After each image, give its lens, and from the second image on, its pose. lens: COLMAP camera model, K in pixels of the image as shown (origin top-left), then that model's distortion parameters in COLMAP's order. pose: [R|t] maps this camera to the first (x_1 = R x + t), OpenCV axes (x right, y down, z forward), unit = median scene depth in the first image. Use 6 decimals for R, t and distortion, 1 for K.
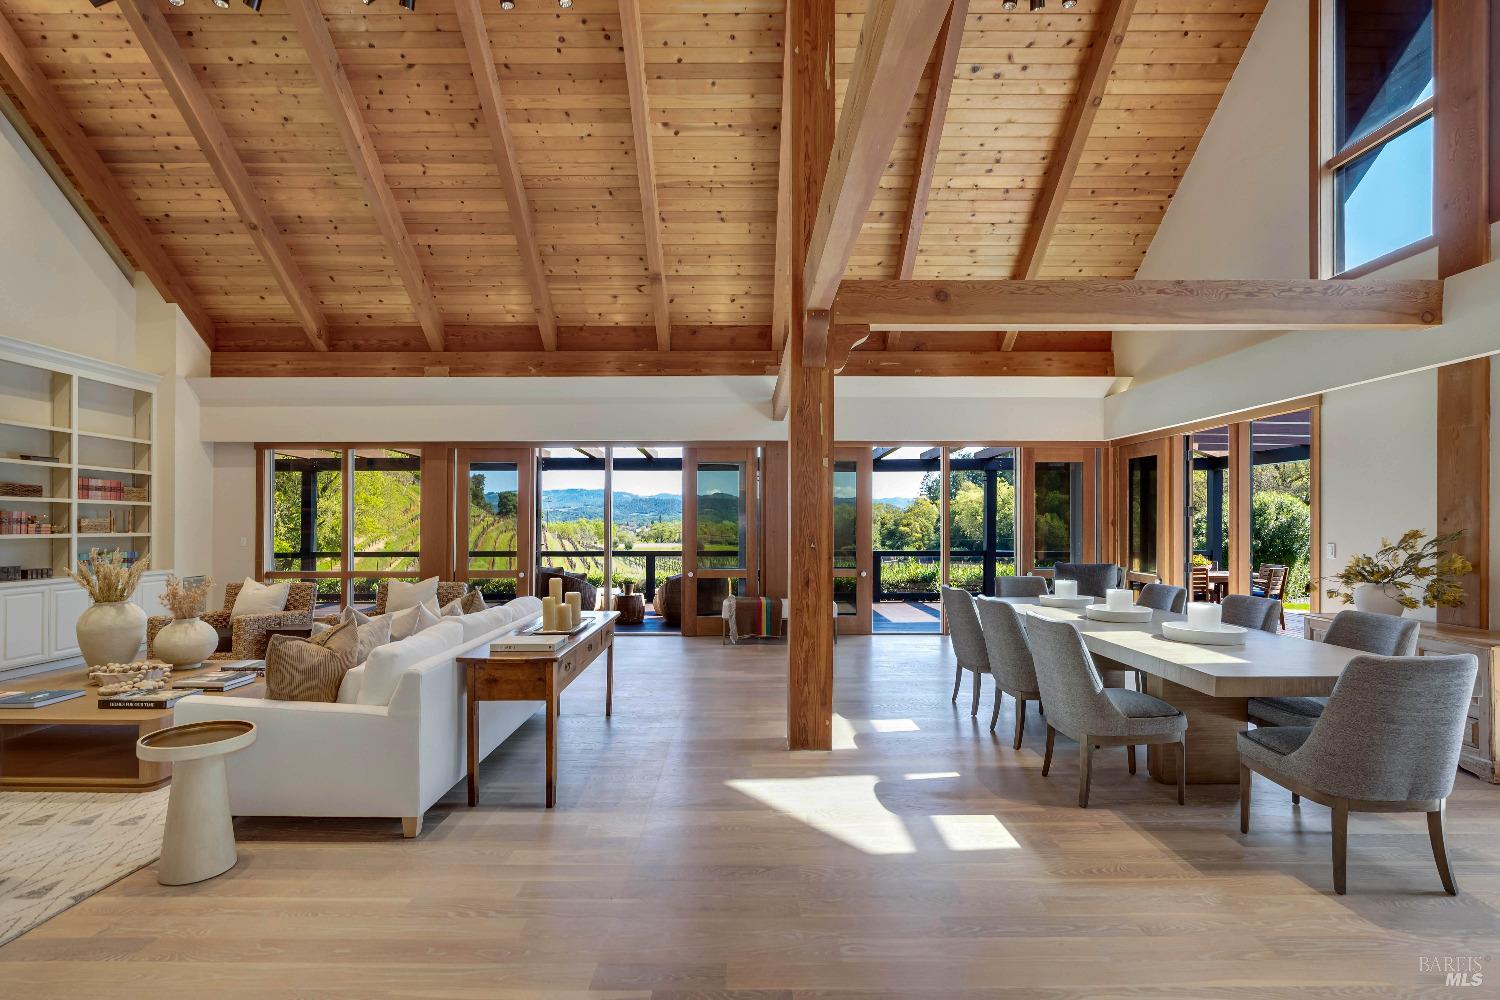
lens RADIAL K [[684.2, 0, 749.0], [0, 684.2, 525.2], [0, 0, 1]] dist [-0.002438, 0.000408]
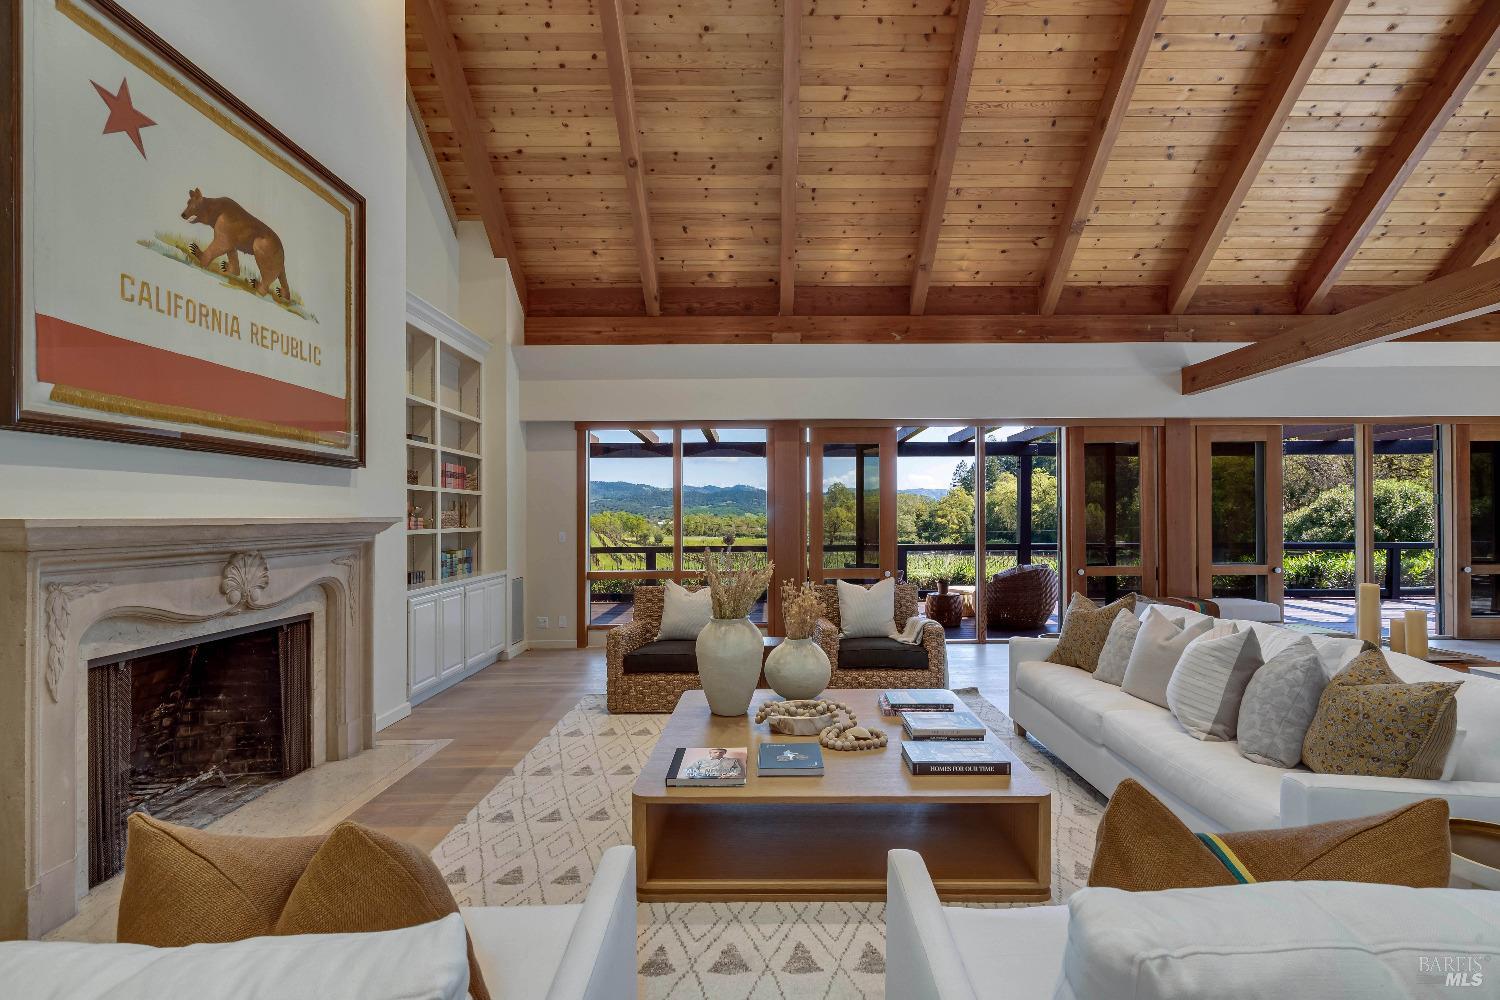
lens RADIAL K [[691.0, 0, 778.0], [0, 691.0, 514.5], [0, 0, 1]] dist [-0.001705, 0.000636]
pose [[0.999960, -0.005109, 0.007341, -0.518670], [0.005142, 0.999977, -0.004496, 0.001080], [-0.007318, 0.004533, 0.999963, 0.139411]]
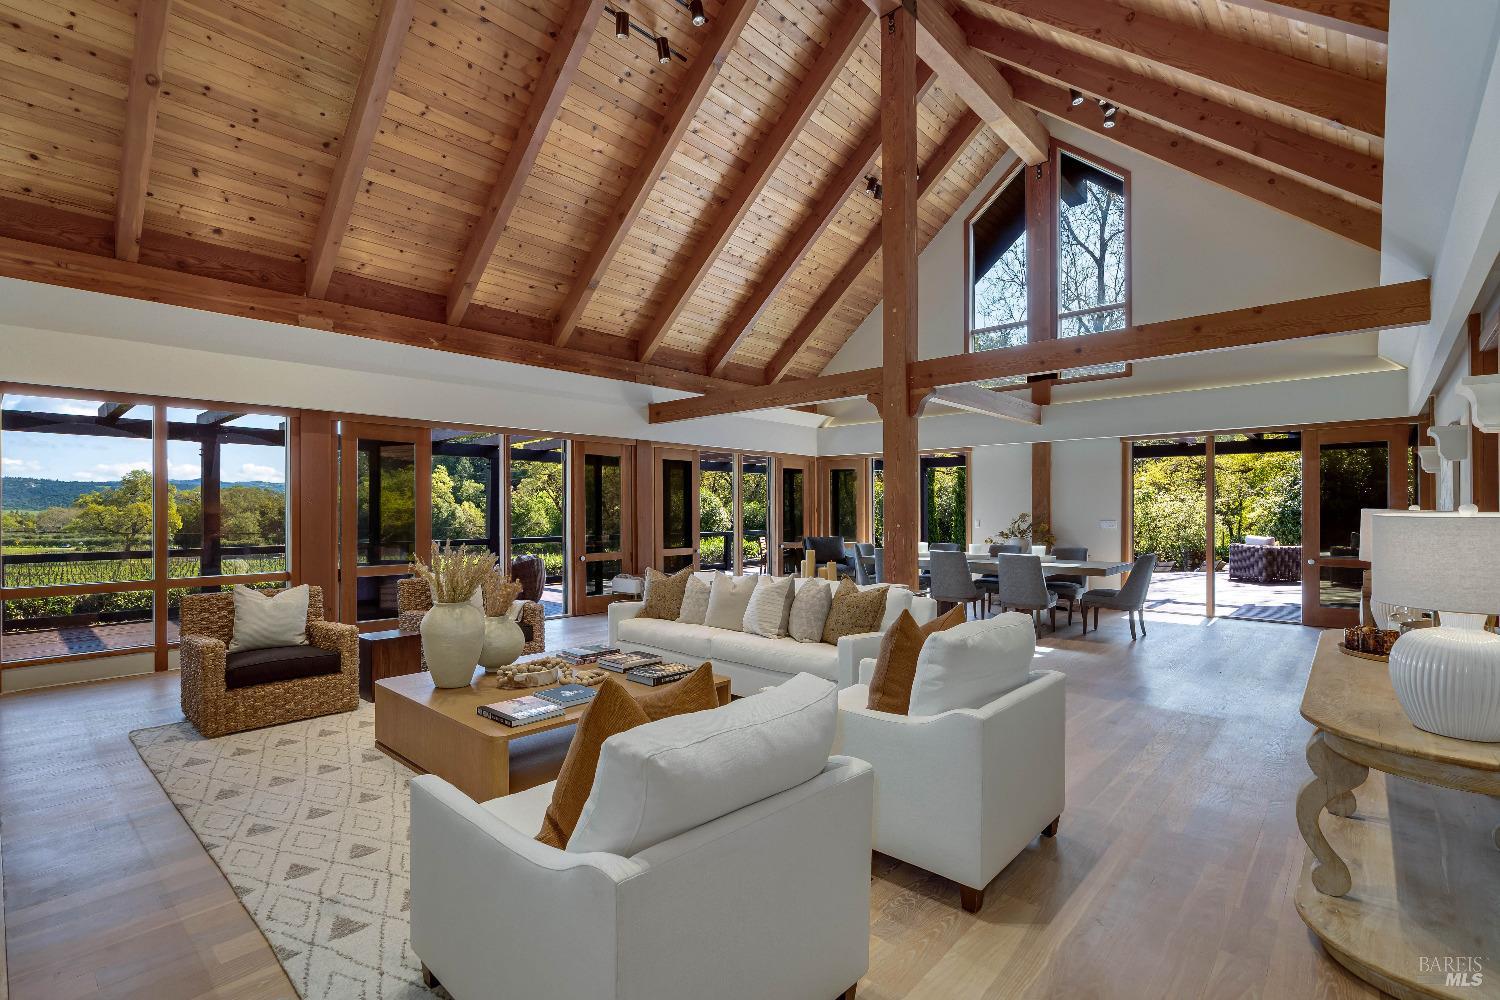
lens RADIAL K [[685.4, 0, 734.4], [0, 685.4, 507.8], [0, 0, 1]] dist [0.001257, 0.000860]
pose [[0.685574, 0.002344, 0.727999, -0.772444], [0.003962, 0.999968, -0.006951, 0.001370], [-0.727992, 0.007650, 0.685543, 0.093104]]
